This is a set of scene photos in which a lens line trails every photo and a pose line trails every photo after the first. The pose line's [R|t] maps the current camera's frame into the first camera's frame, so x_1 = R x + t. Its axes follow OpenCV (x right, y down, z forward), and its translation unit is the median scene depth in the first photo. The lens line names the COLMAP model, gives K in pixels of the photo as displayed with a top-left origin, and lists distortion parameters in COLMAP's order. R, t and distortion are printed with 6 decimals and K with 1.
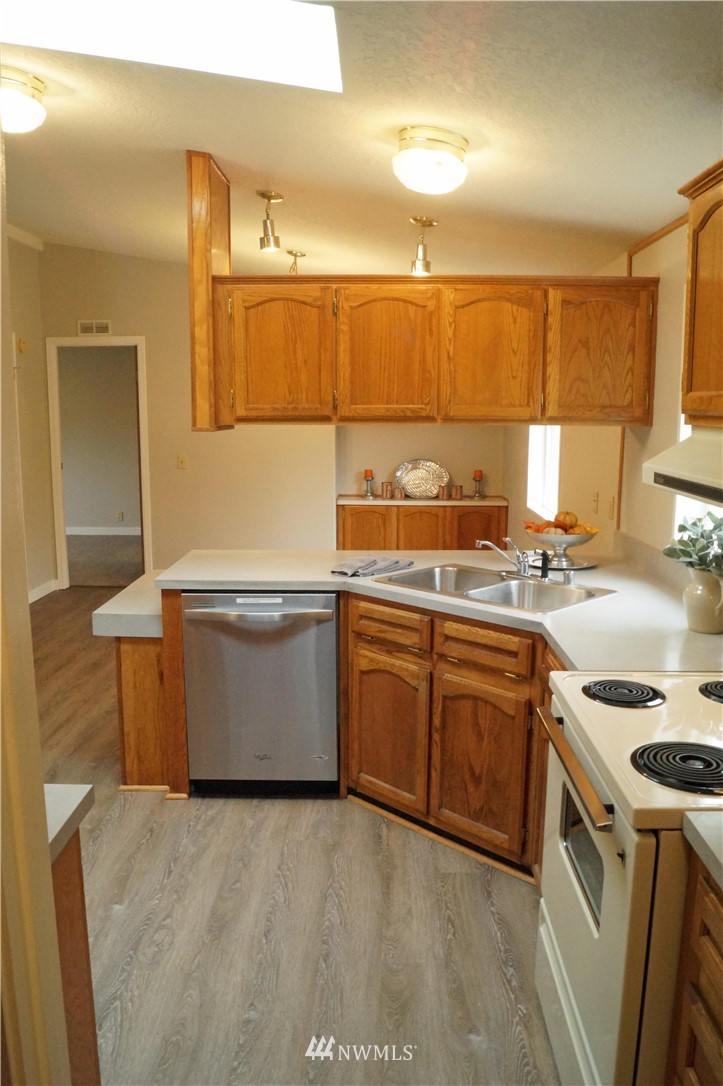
lens RADIAL K [[859.9, 0, 361.5], [0, 859.9, 543.0], [0, 0, 1]] dist [-0.087492, 0.018253]
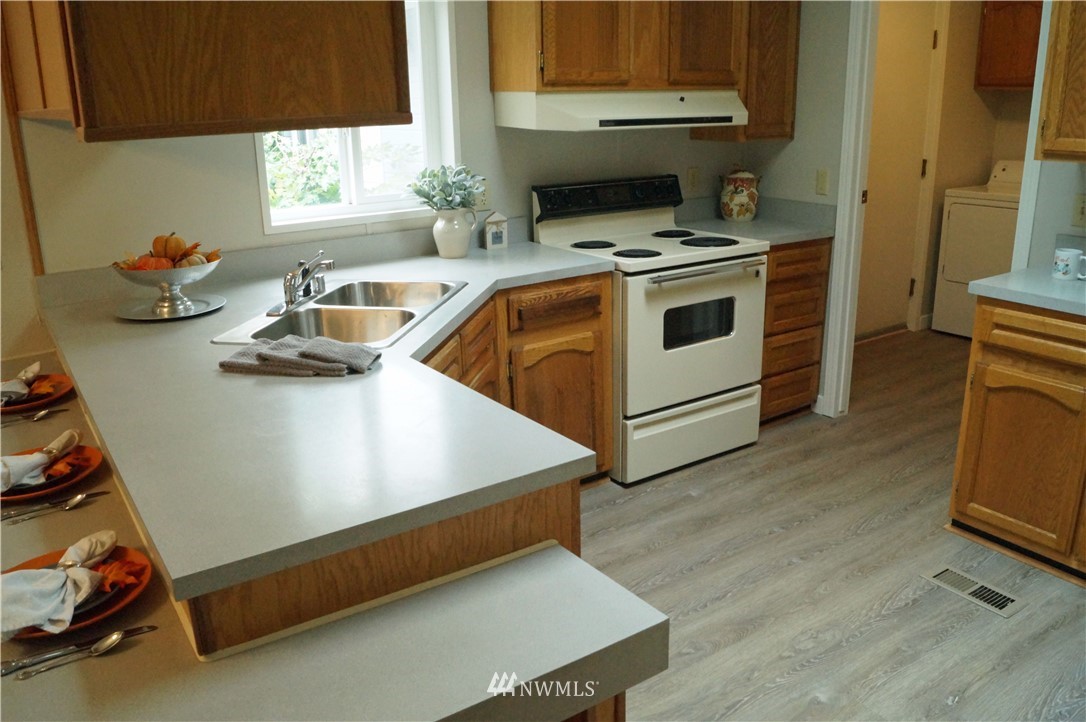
lens RADIAL K [[859.9, 0, 543.0], [0, 859.9, 361.0], [0, 0, 1]] dist [-0.087492, 0.018253]
pose [[-0.579251, -0.230878, 0.781769, -0.745374], [0.144690, 0.914700, 0.377344, -0.229977], [-0.802205, 0.331691, -0.496436, 1.619769]]
